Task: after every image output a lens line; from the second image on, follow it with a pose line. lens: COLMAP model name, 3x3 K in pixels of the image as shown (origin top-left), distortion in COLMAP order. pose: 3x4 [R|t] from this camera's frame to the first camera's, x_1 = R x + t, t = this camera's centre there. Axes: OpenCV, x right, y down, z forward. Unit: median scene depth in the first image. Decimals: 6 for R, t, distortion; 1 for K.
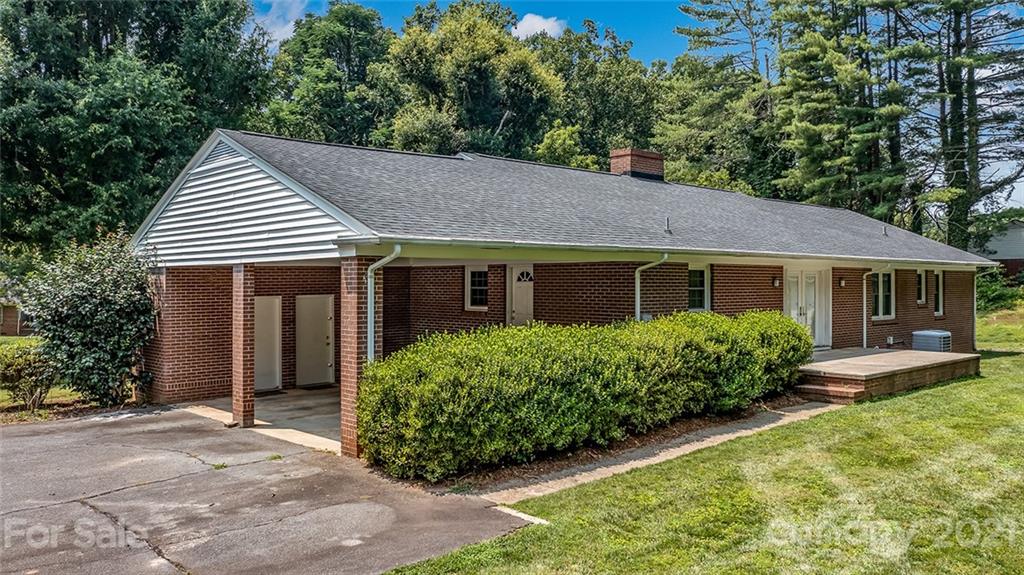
lens RADIAL K [[808.0, 0, 510.6], [0, 808.0, 281.8], [0, 0, 1]] dist [-0.022235, 0.009666]
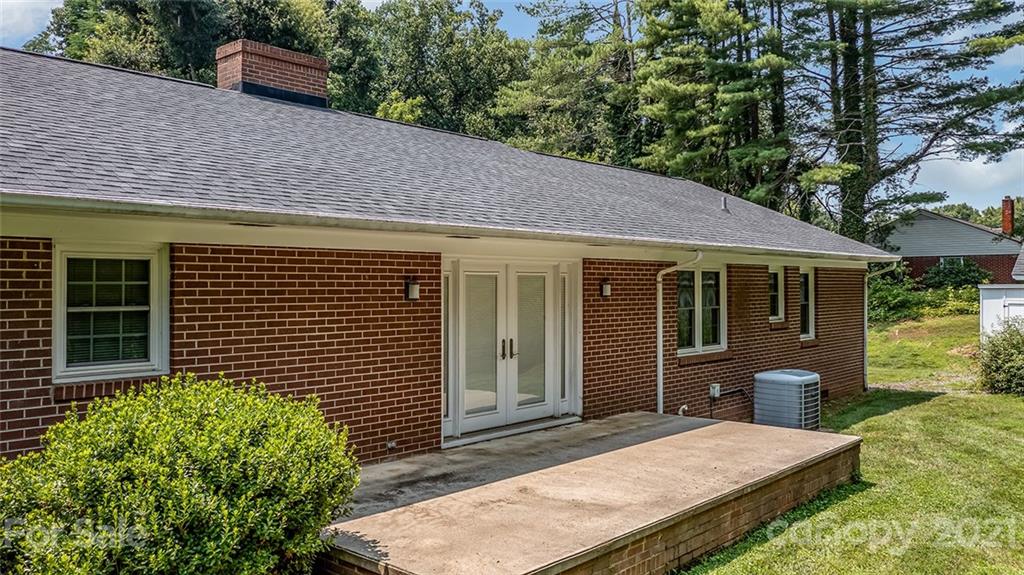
lens RADIAL K [[808.0, 0, 510.6], [0, 808.0, 281.8], [0, 0, 1]] dist [-0.022235, 0.009666]
pose [[0.995810, -0.002827, 0.091407, 0.147603], [0.003153, 0.999989, -0.003422, -0.000938], [-0.091397, 0.003696, 0.995808, 0.239127]]
